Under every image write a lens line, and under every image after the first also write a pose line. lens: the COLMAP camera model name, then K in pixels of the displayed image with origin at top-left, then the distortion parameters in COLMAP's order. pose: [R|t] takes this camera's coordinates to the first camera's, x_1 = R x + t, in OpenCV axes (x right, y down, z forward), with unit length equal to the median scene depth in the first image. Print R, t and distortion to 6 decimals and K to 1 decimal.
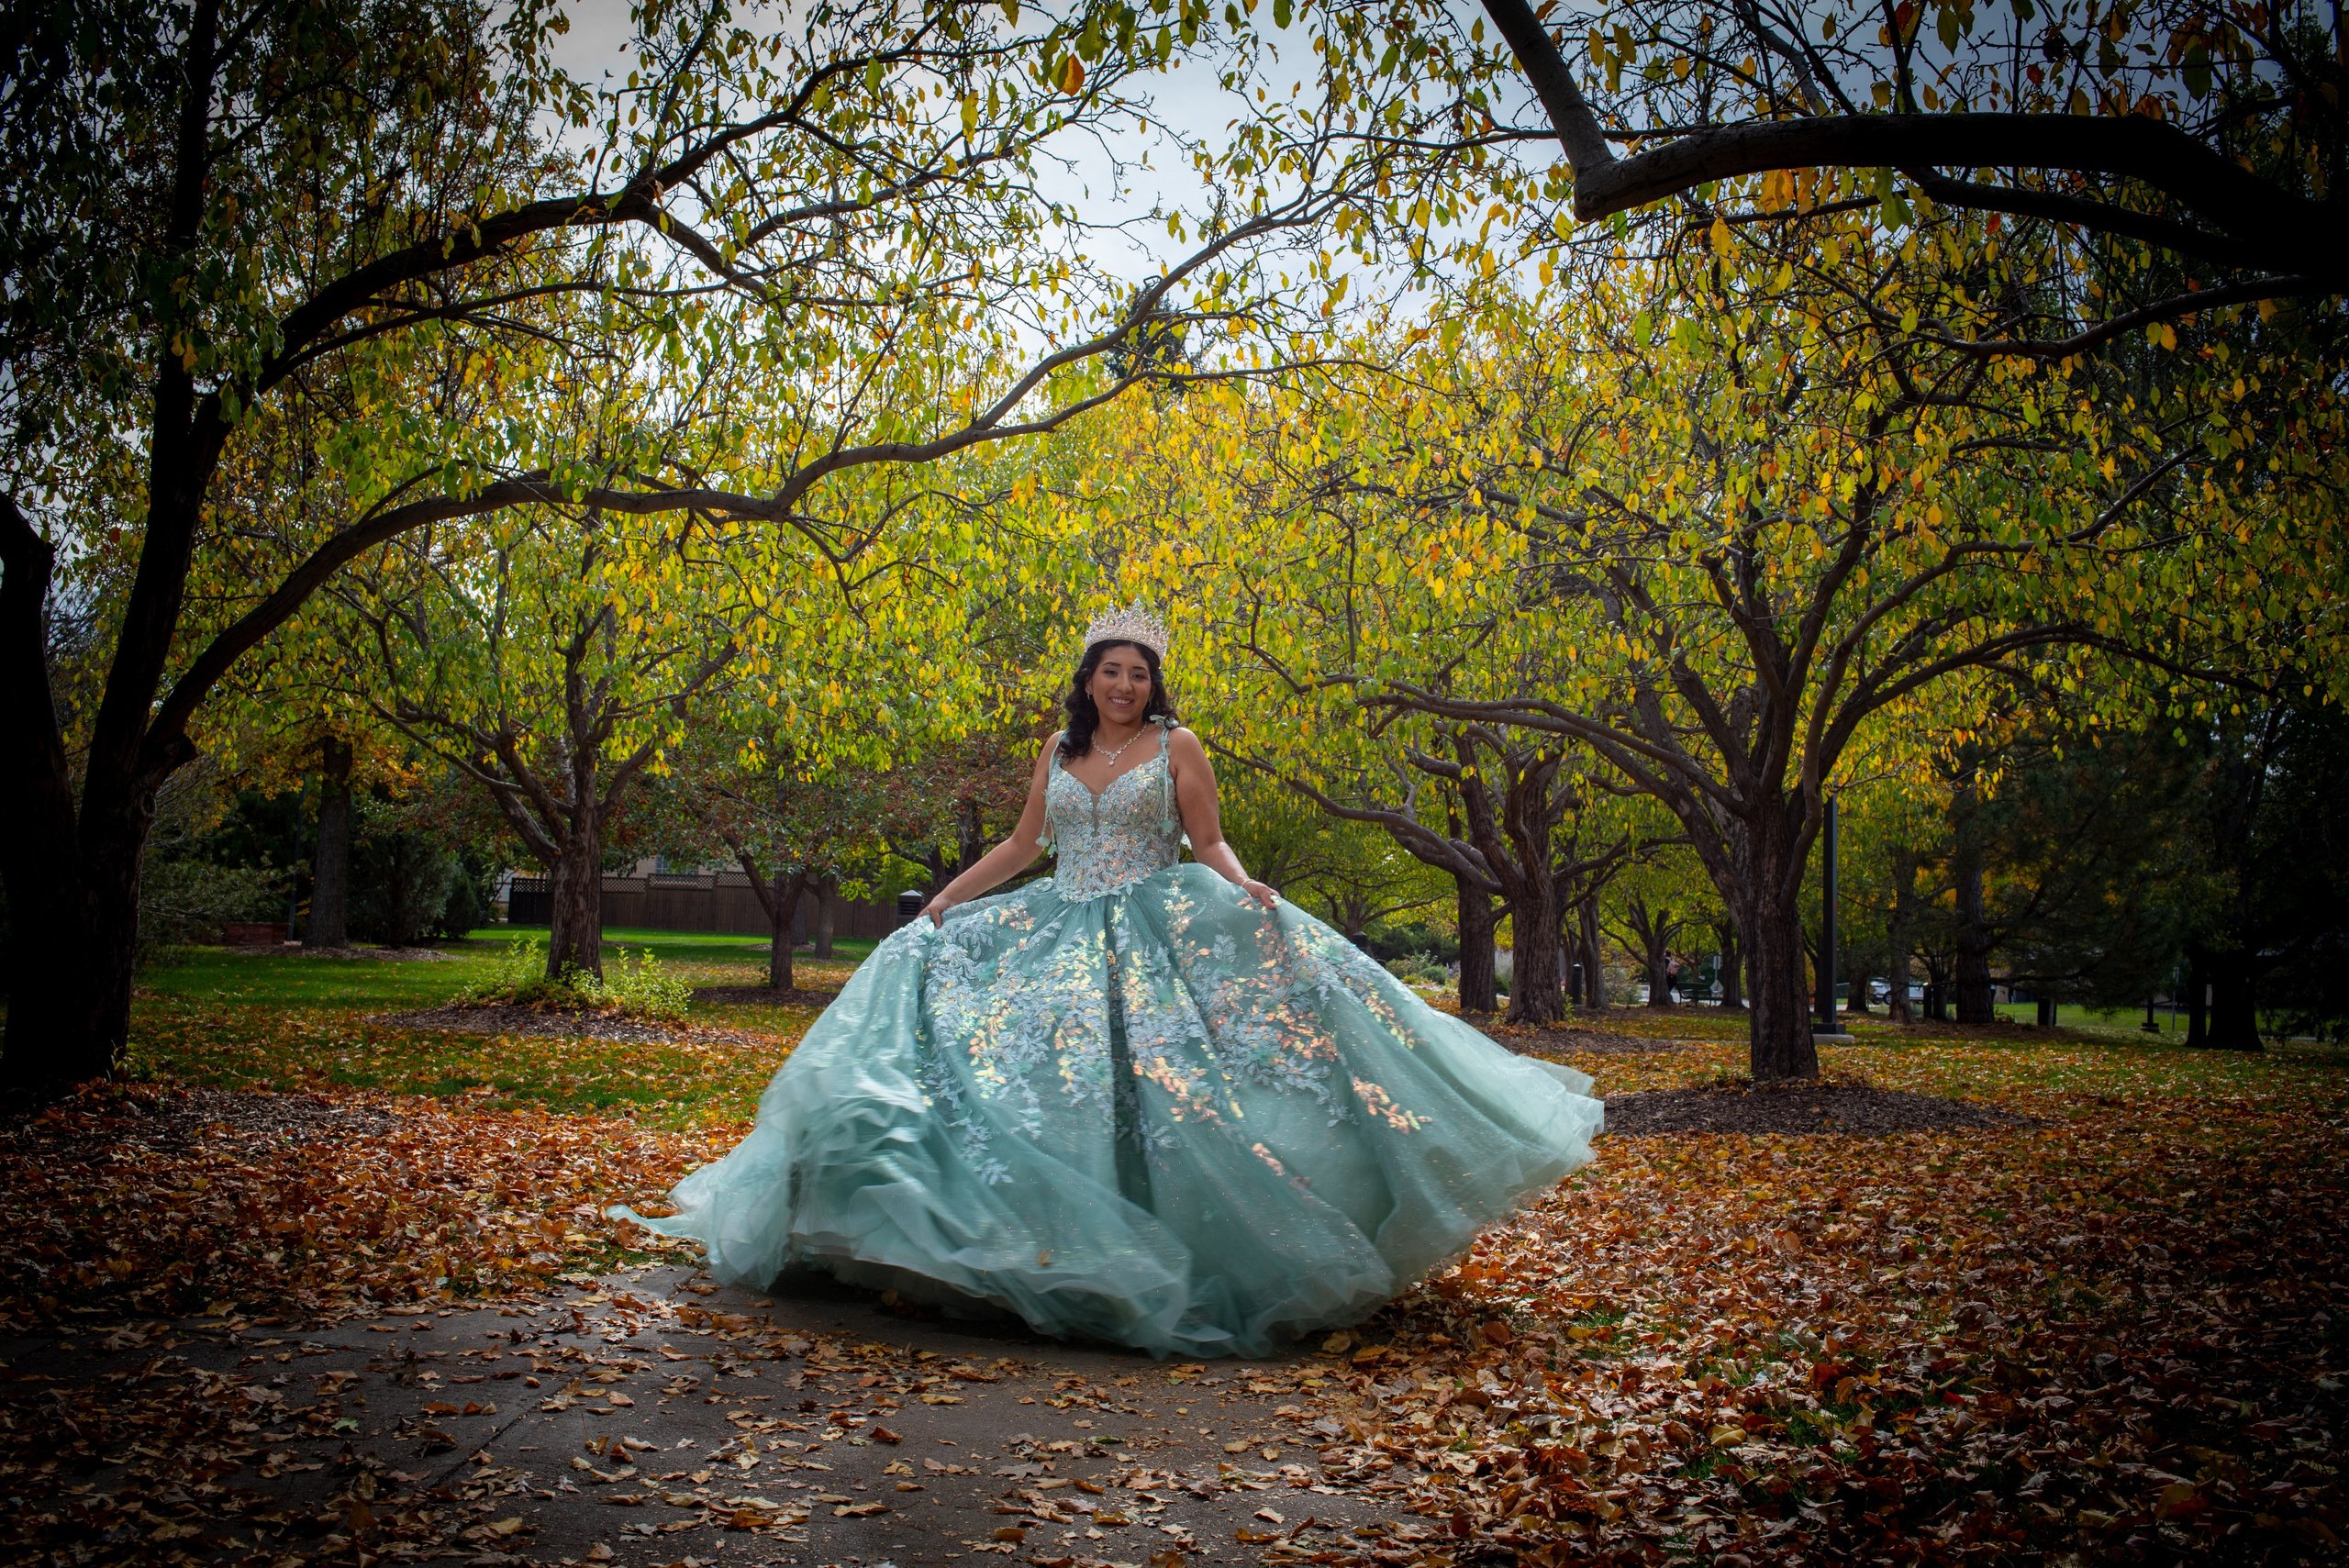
lens RADIAL K [[2288.3, 0, 1167.2], [0, 2288.3, 786.4], [0, 0, 1]] dist [-0.097378, 0.104485]
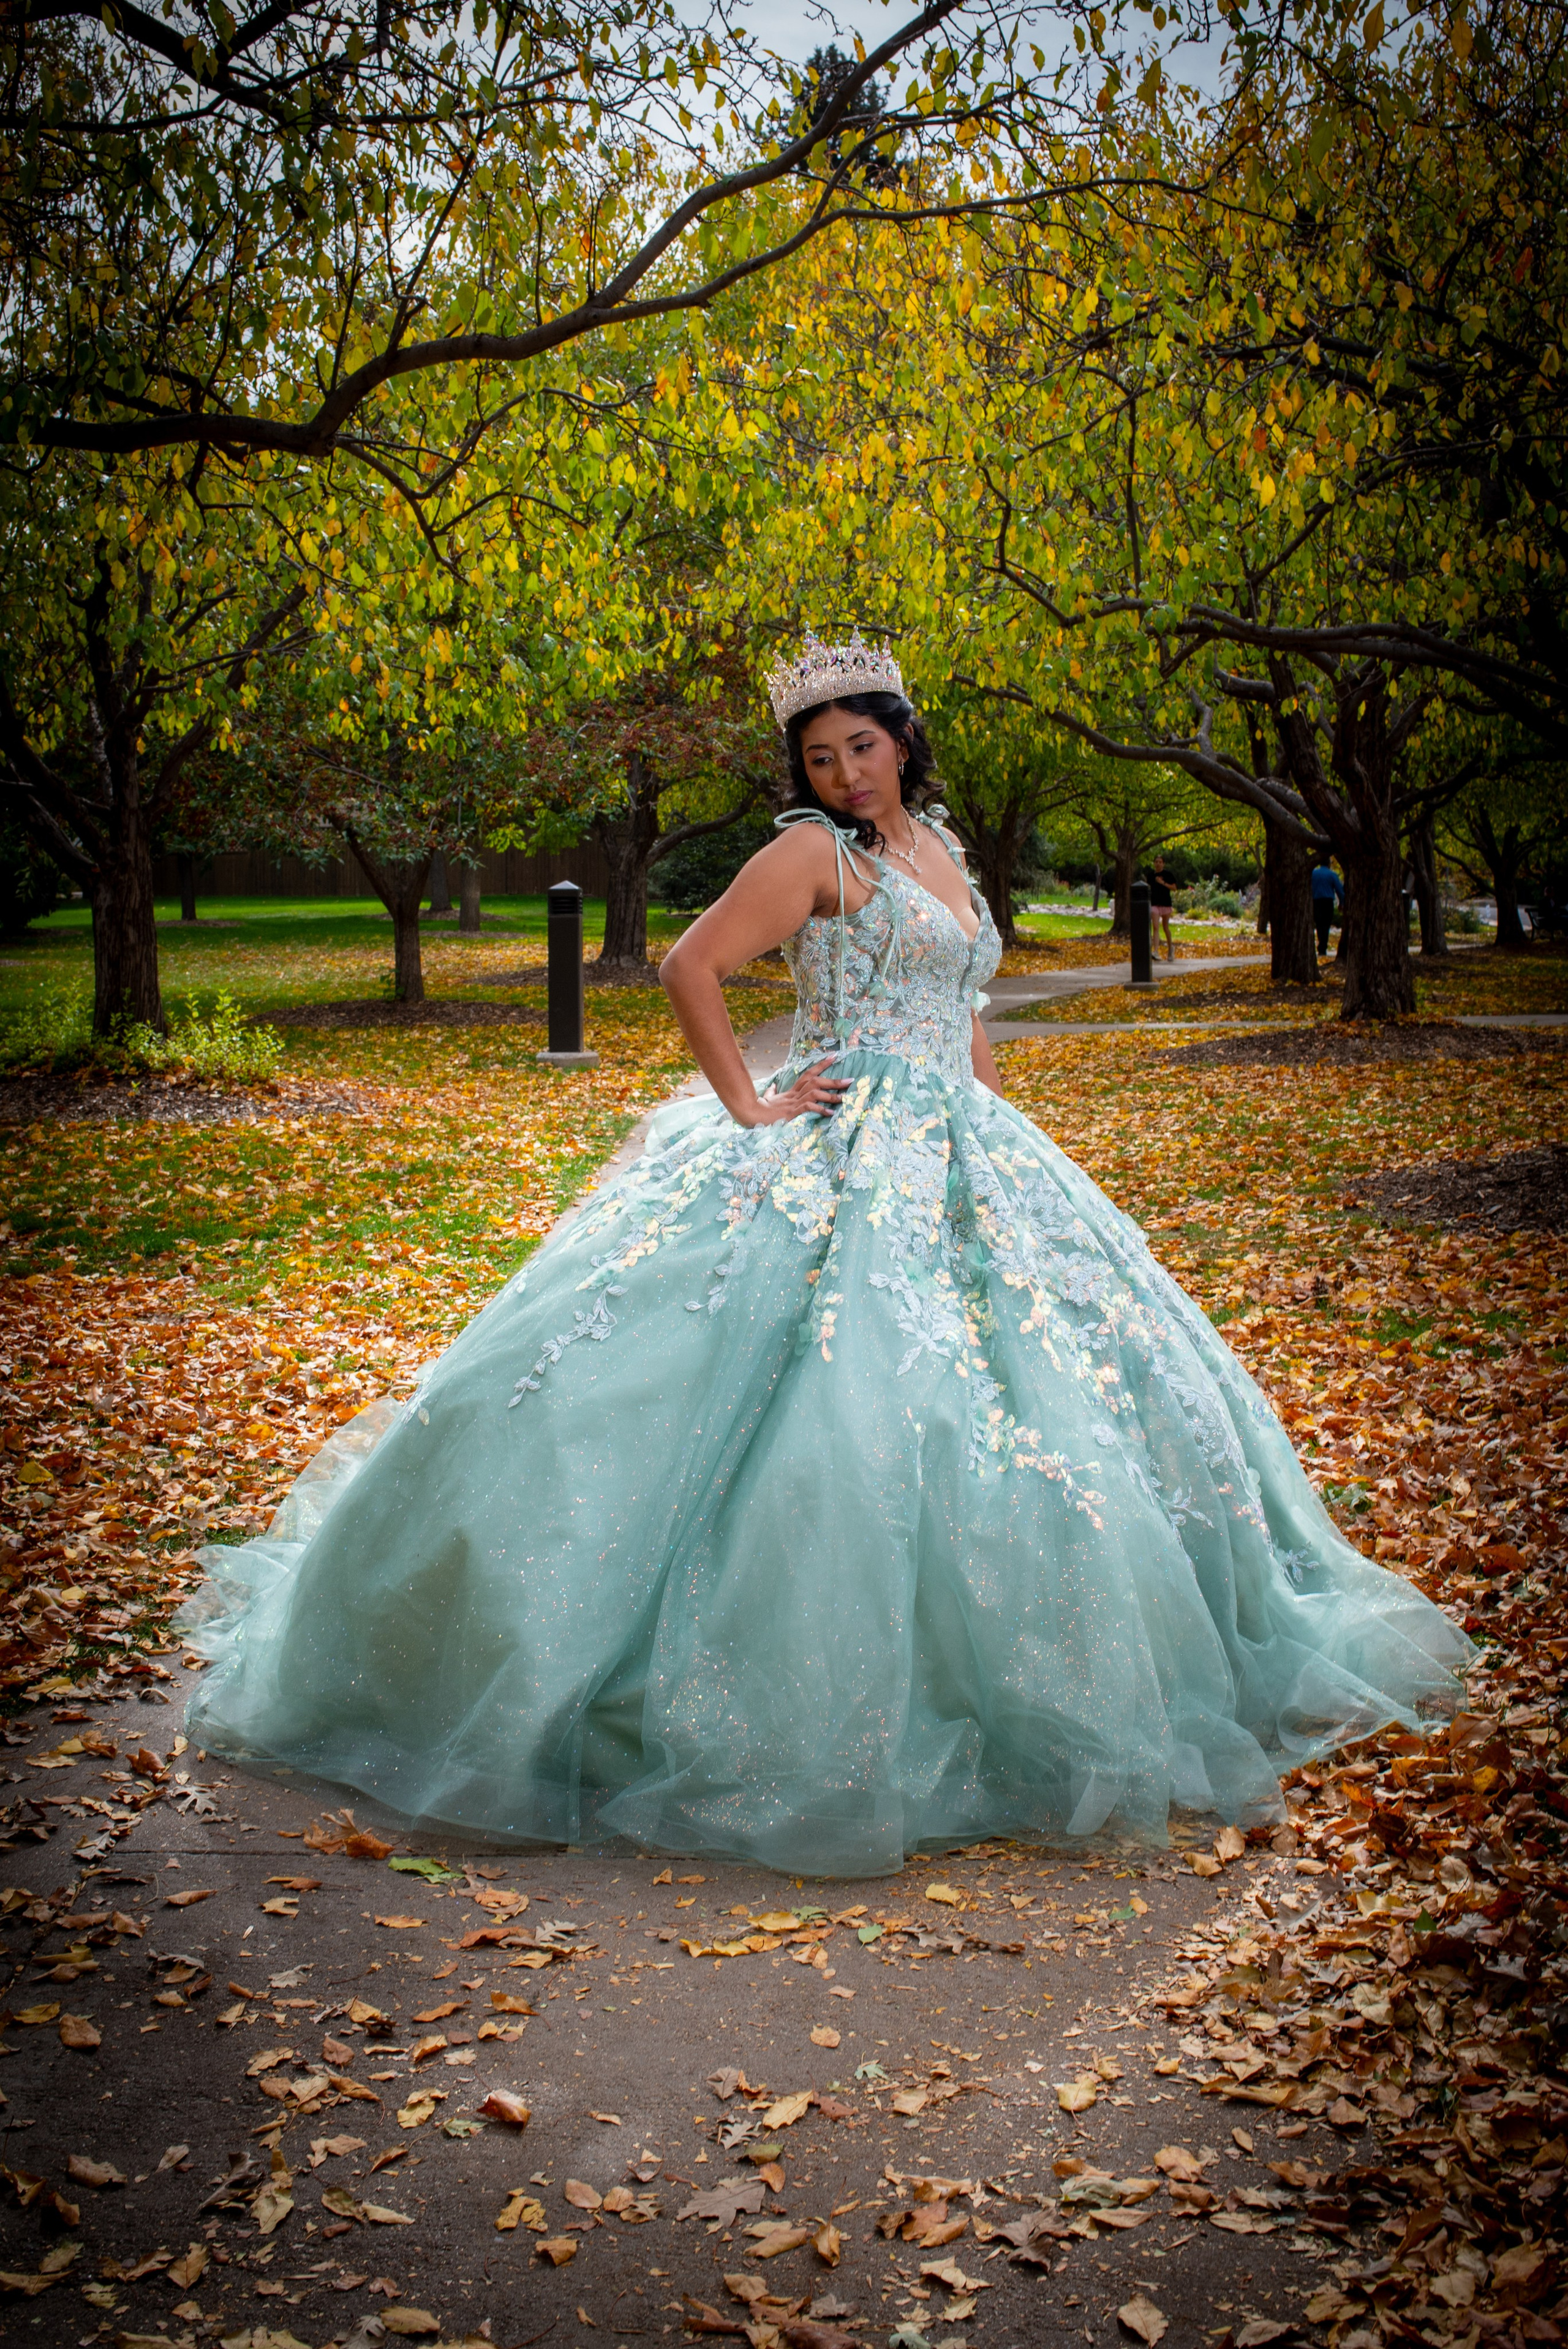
lens RADIAL K [[2782.5, 0, 851.6], [0, 2782.5, 1102.0], [0, 0, 1]] dist [-0.113435, 0.180726]
pose [[0.998847, -0.044175, -0.018785, -0.002157], [0.046511, 0.987429, 0.151068, -0.040168], [0.011876, -0.151767, 0.988345, 0.141142]]
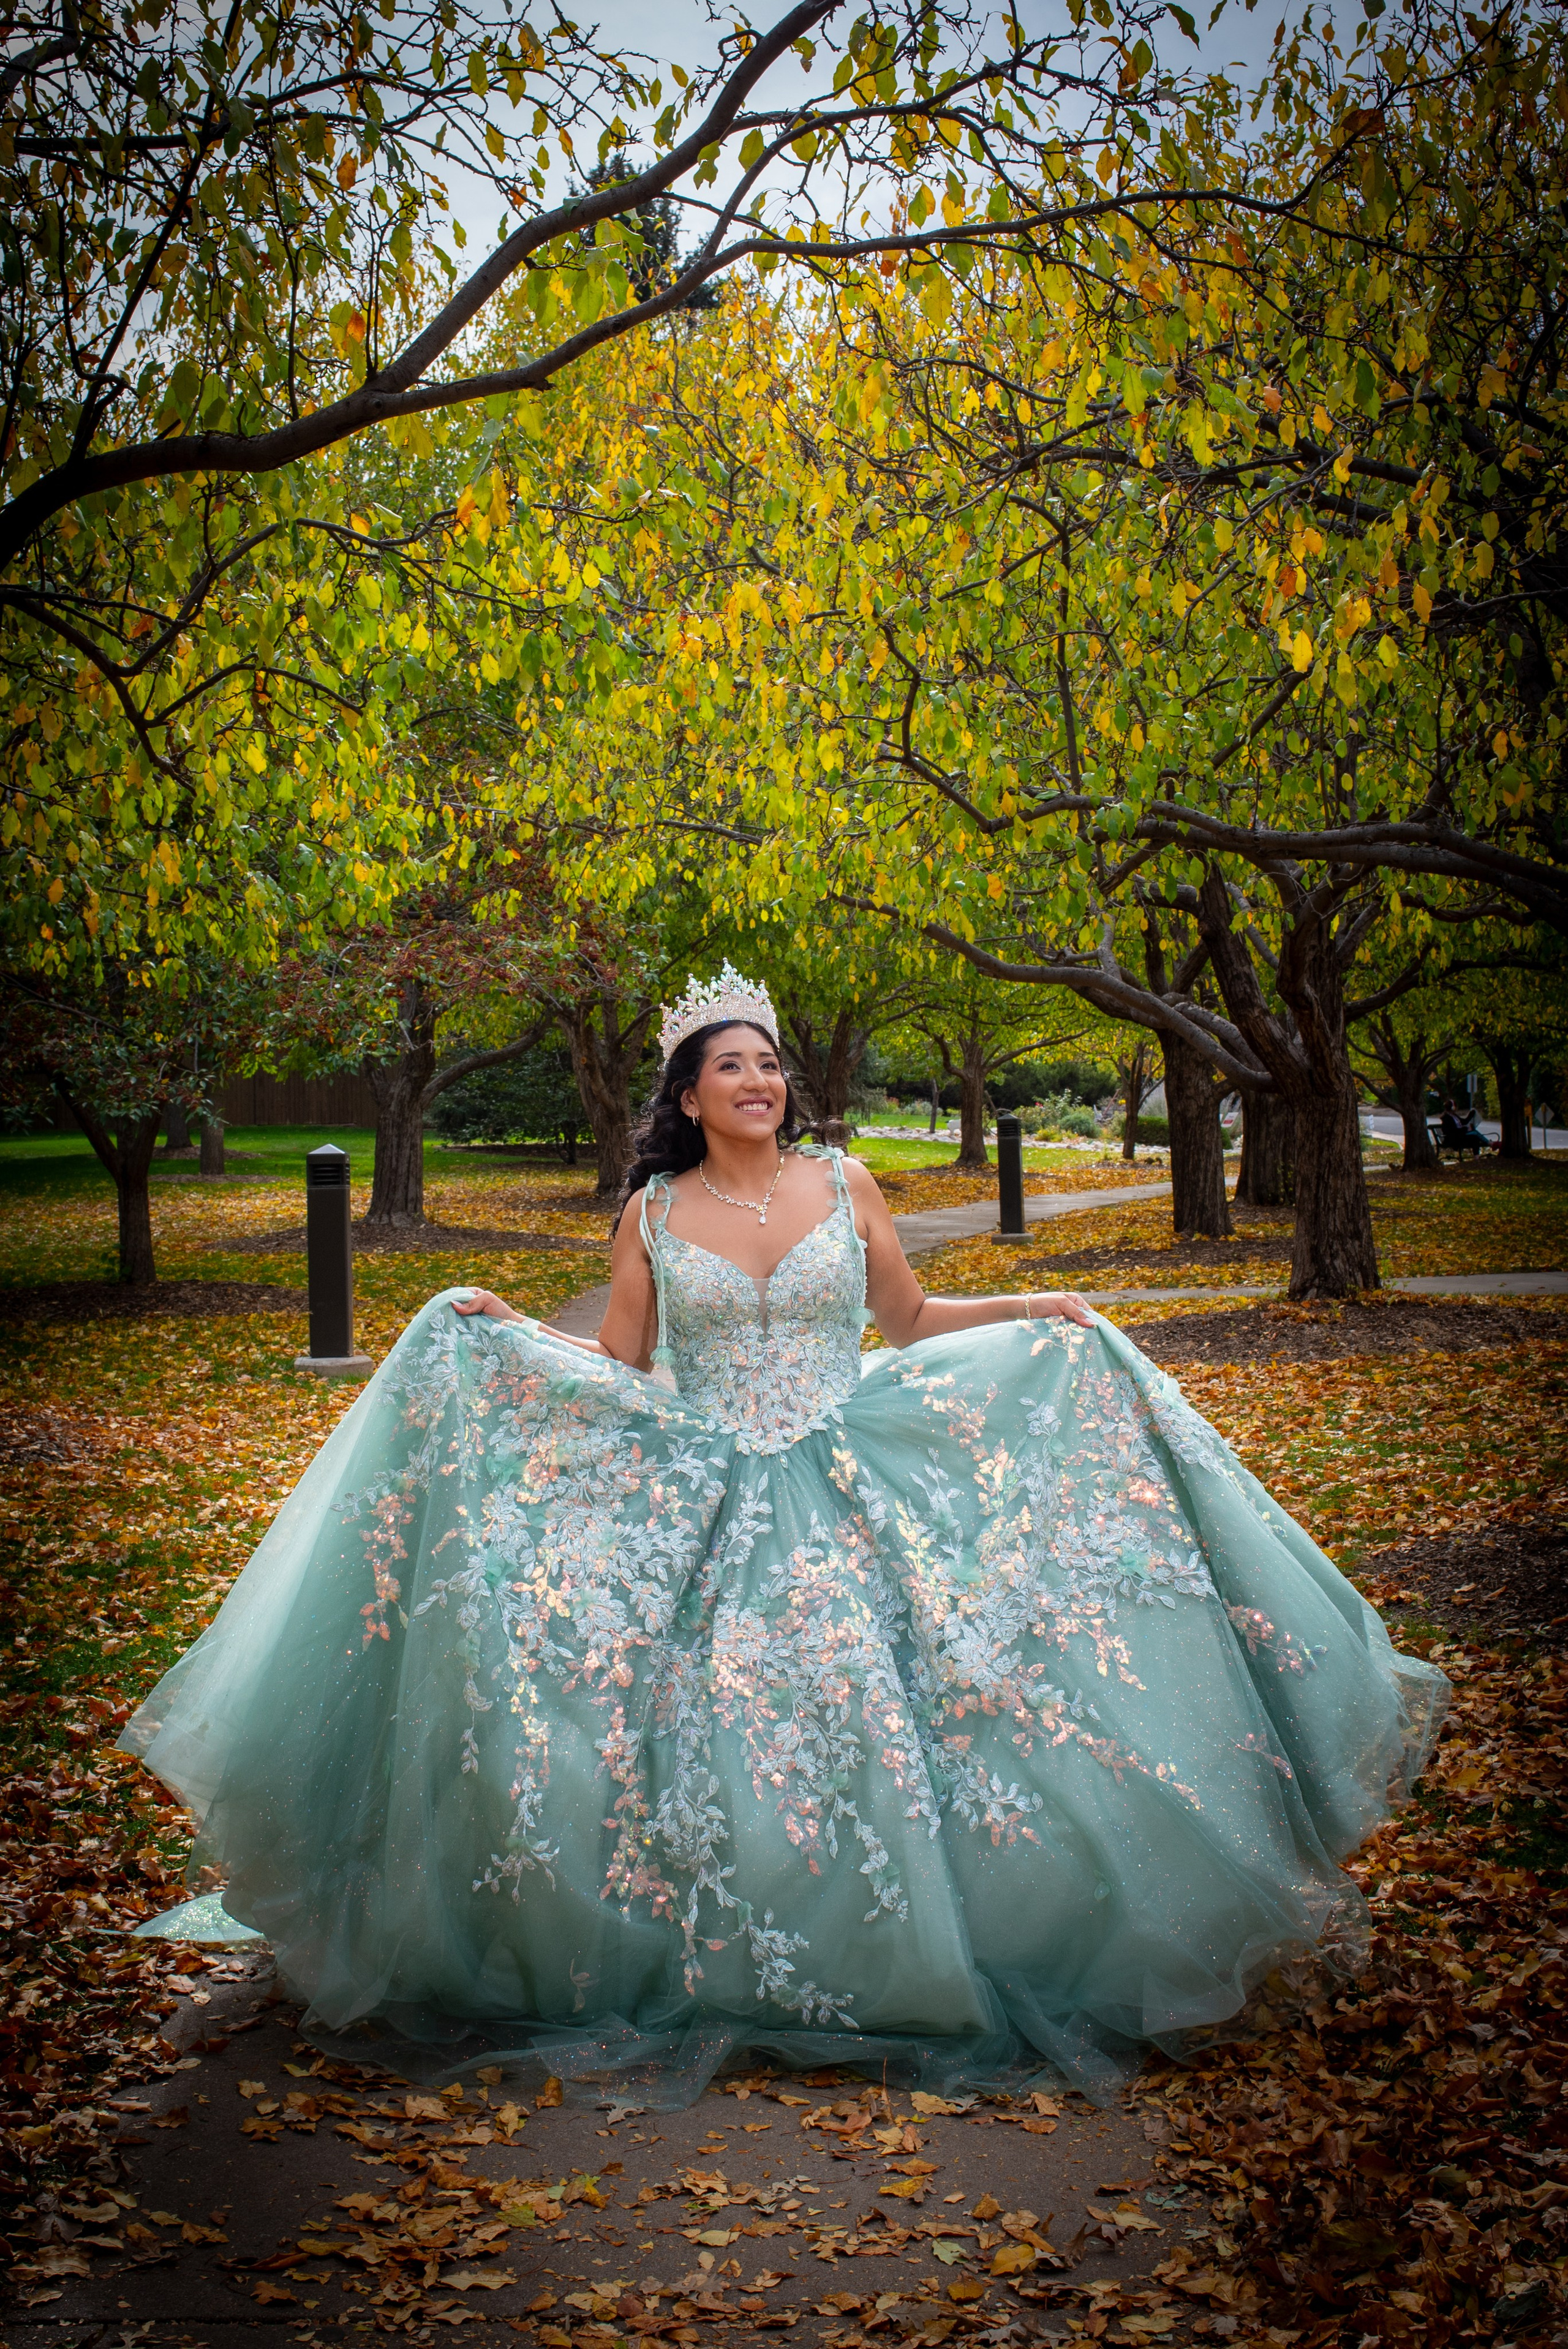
lens RADIAL K [[3134.2, 0, 774.4], [0, 3134.2, 1183.3], [0, 0, 1]] dist [-0.093715, 0.022165]
pose [[0.997815, -0.061462, 0.024257, -0.026958], [0.058660, 0.992958, 0.102920, -0.054128], [-0.030411, -0.101272, 0.994394, 0.334942]]
